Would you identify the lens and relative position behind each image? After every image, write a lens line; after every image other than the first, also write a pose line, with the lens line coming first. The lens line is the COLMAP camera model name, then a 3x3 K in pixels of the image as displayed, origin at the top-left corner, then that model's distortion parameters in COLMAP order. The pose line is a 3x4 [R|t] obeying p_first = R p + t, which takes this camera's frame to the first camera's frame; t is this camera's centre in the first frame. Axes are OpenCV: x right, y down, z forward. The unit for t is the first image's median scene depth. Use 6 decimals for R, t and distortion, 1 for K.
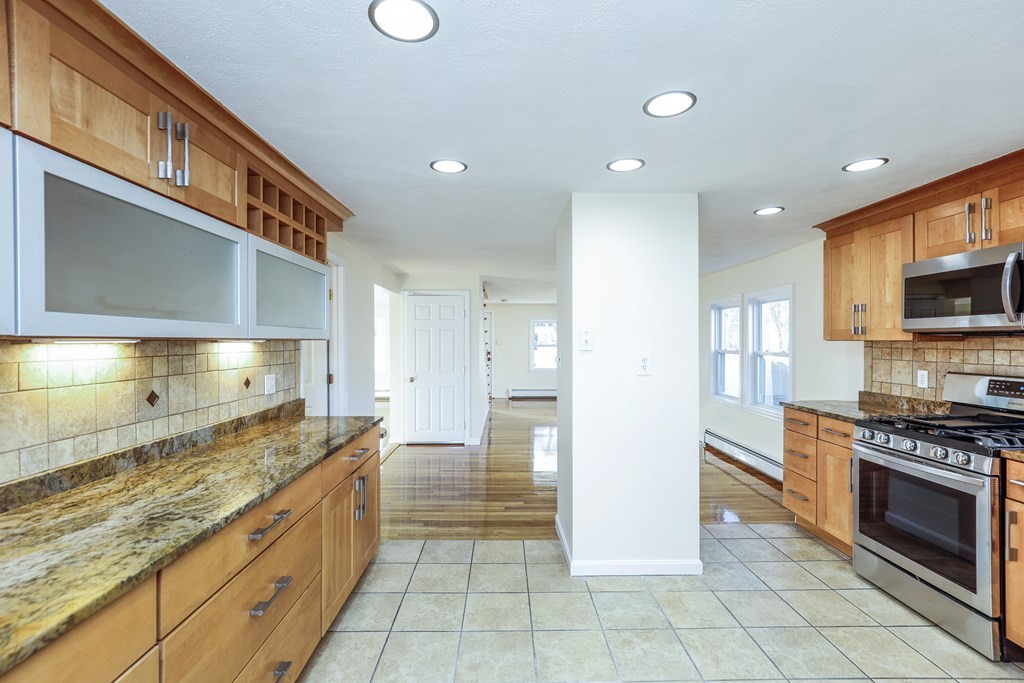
lens RADIAL K [[463.4, 0, 514.2], [0, 463.4, 342.4], [0, 0, 1]] dist [-0.001097, 0.006114]
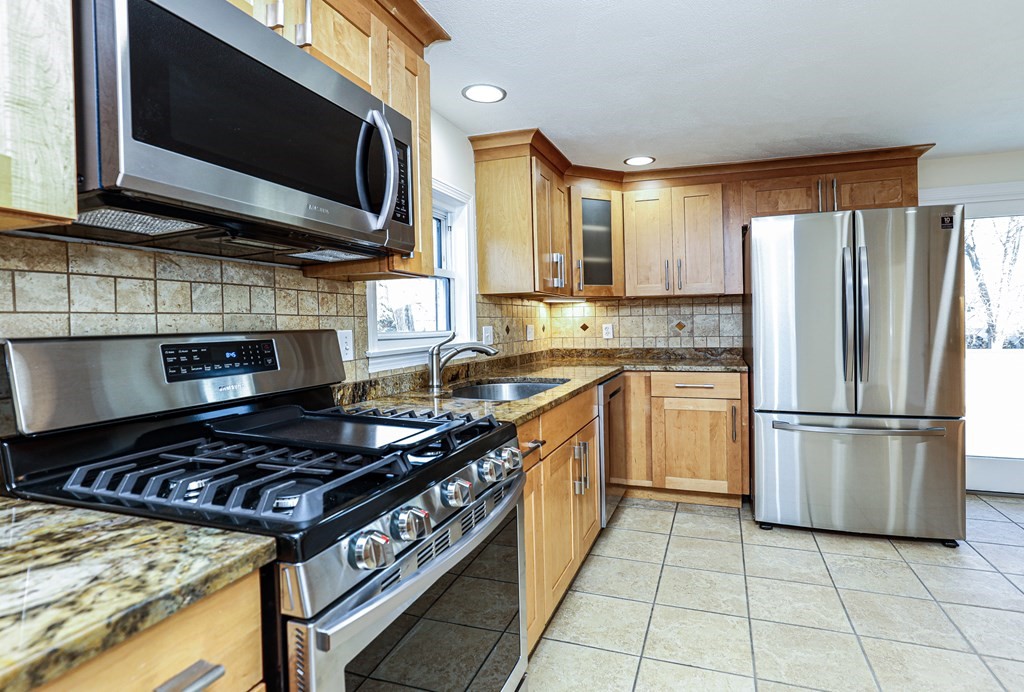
lens RADIAL K [[469.8, 0, 556.2], [0, 469.8, 328.2], [0, 0, 1]] dist [0.000181, 0.000019]
pose [[-0.938162, 0.013358, 0.345940, 0.472330], [0.020591, 0.999639, 0.017243, 0.055357], [-0.345585, 0.023300, -0.938098, 1.094173]]
